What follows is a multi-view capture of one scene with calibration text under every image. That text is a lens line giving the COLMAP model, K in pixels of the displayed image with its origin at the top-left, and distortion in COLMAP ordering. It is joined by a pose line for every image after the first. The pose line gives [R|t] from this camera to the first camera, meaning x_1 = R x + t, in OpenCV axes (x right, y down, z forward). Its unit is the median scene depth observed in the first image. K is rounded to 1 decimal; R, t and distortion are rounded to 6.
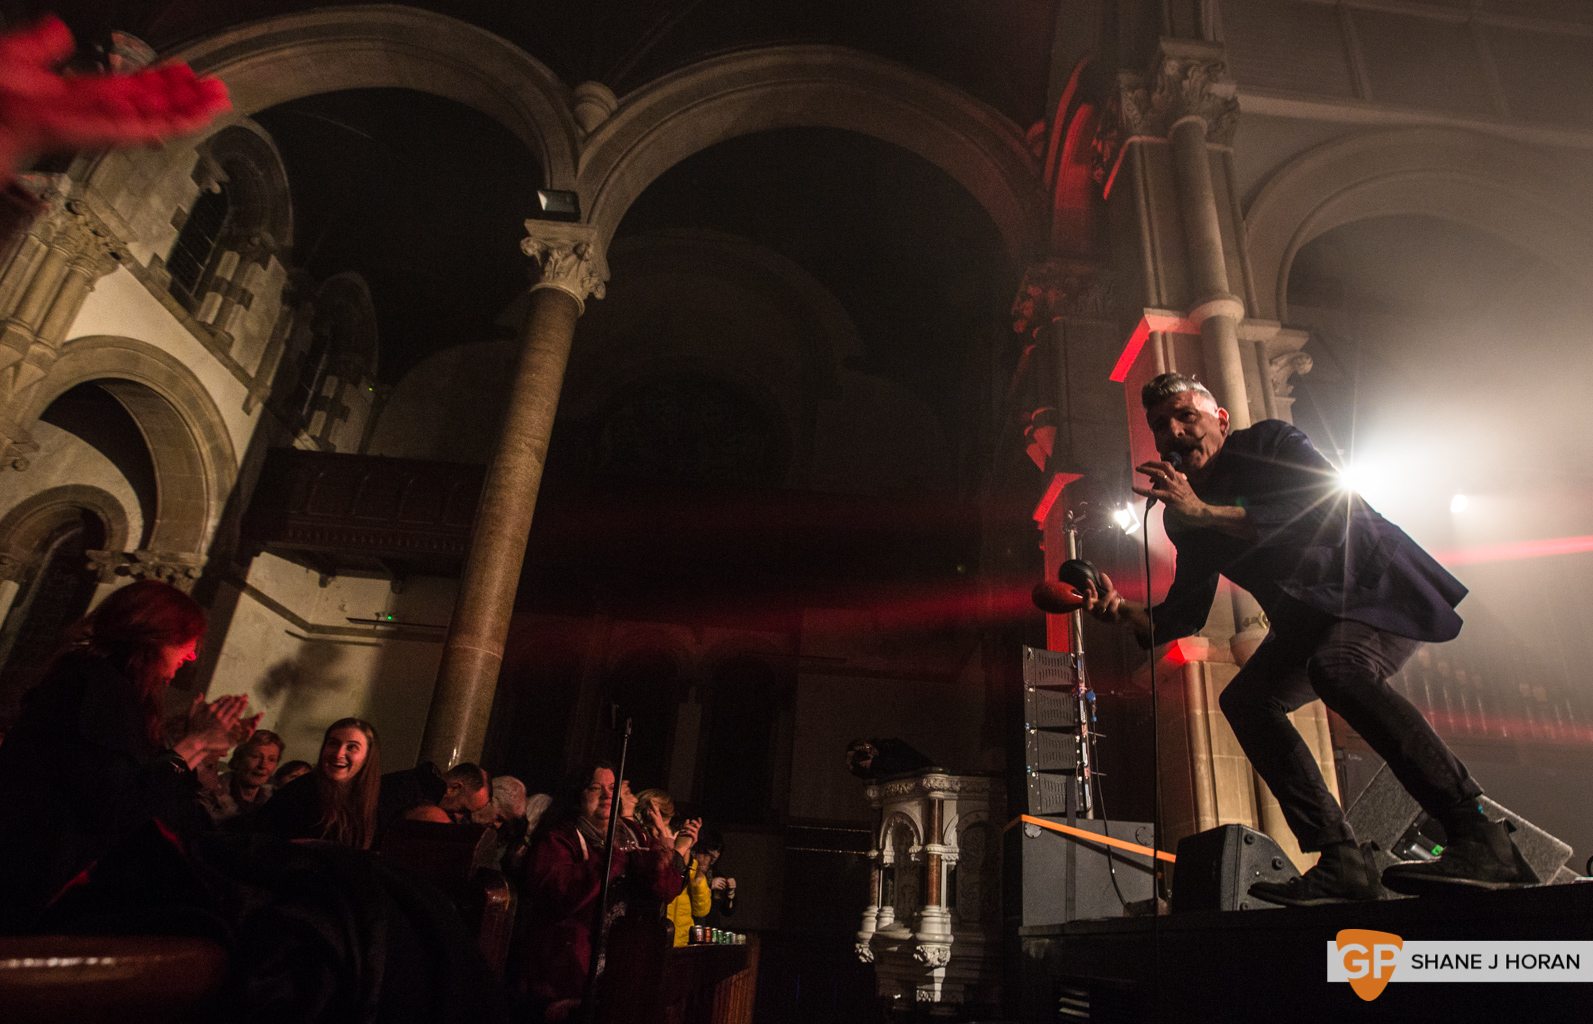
lens RADIAL K [[861.0, 0, 855.4], [0, 861.0, 595.7], [0, 0, 1]] dist [-0.033091, 0.000188]
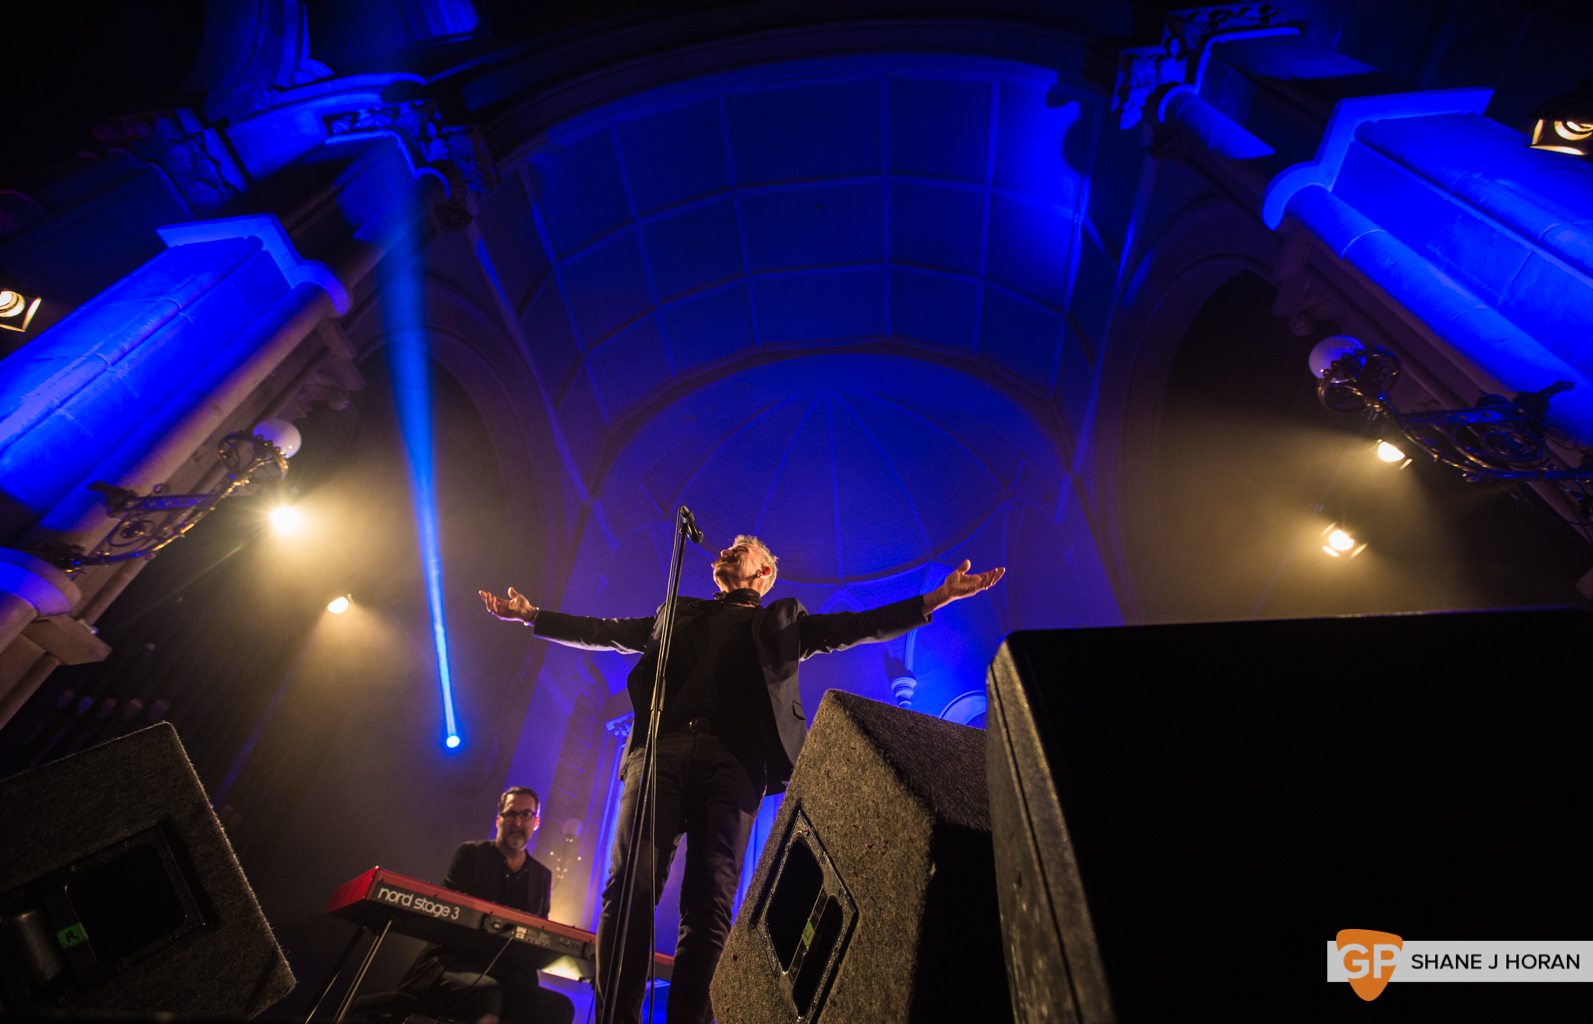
lens RADIAL K [[715.3, 0, 792.6], [0, 715.3, 505.6], [0, 0, 1]] dist [-0.045290, 0.012449]
pose [[0.172453, 0.674820, 0.717550, 0.111785], [-0.390955, 0.715520, -0.578951, 0.068681], [-0.904110, -0.180688, 0.387218, 0.185492]]
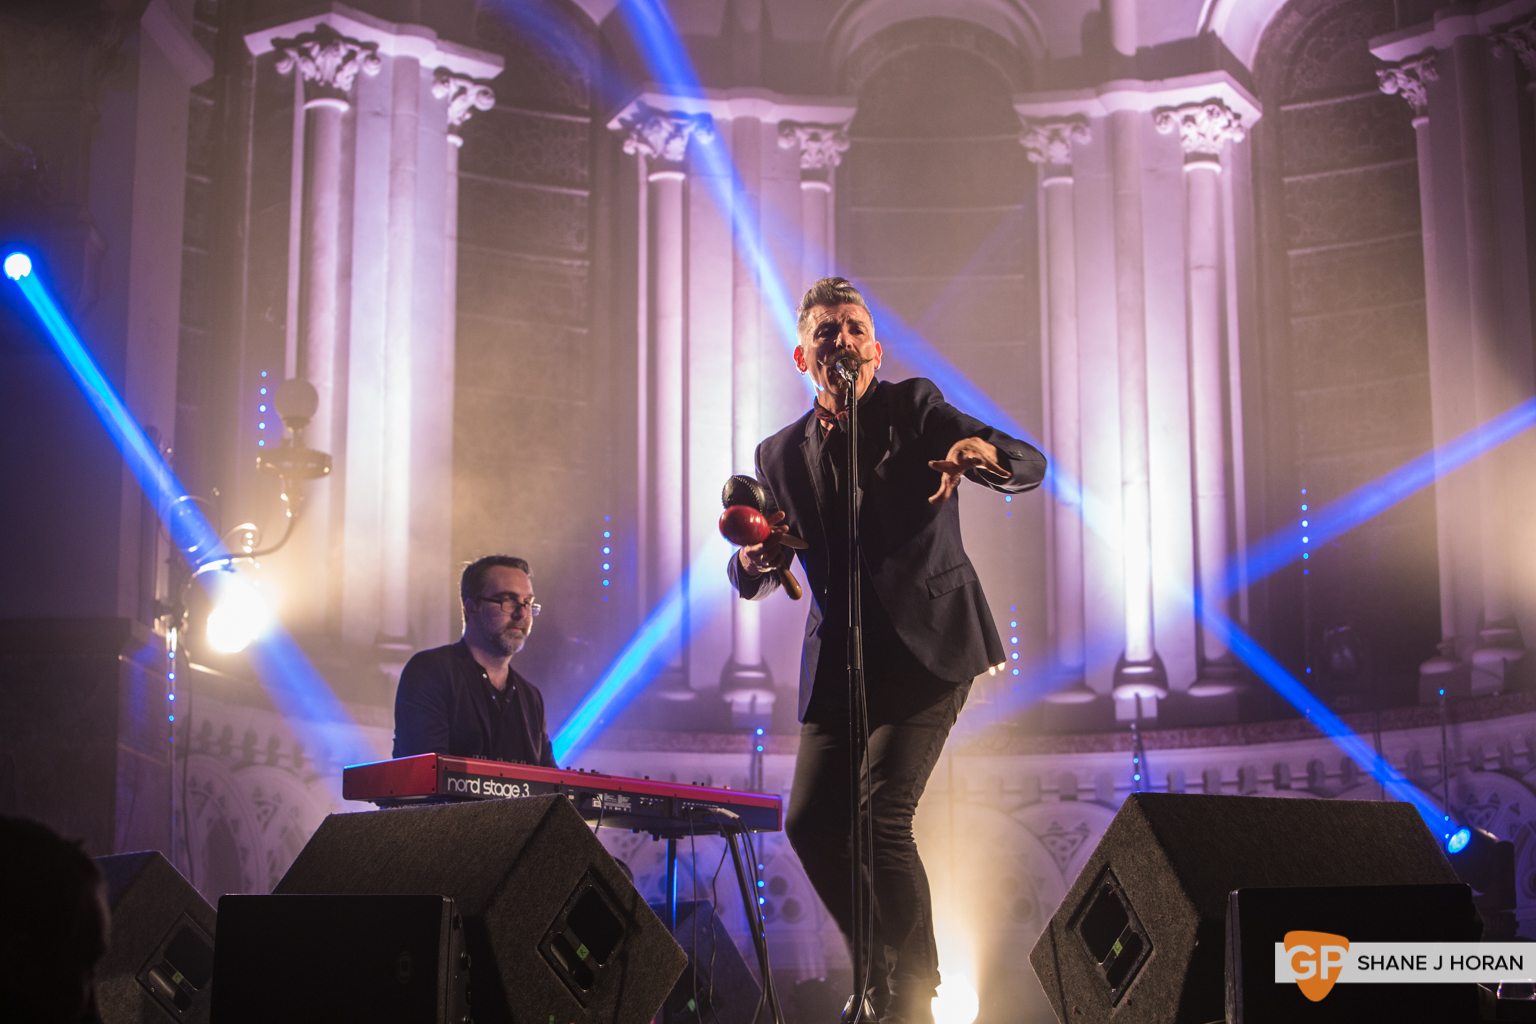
lens RADIAL K [[3104.0, 0, 781.2], [0, 3104.0, 523.9], [0, 0, 1]] dist [-0.288543, 0.000000]
pose [[0.120108, 0.134513, 0.983606, -0.630501], [-0.369239, 0.925753, -0.081514, 0.045402], [-0.921540, -0.353395, 0.160858, 0.206645]]
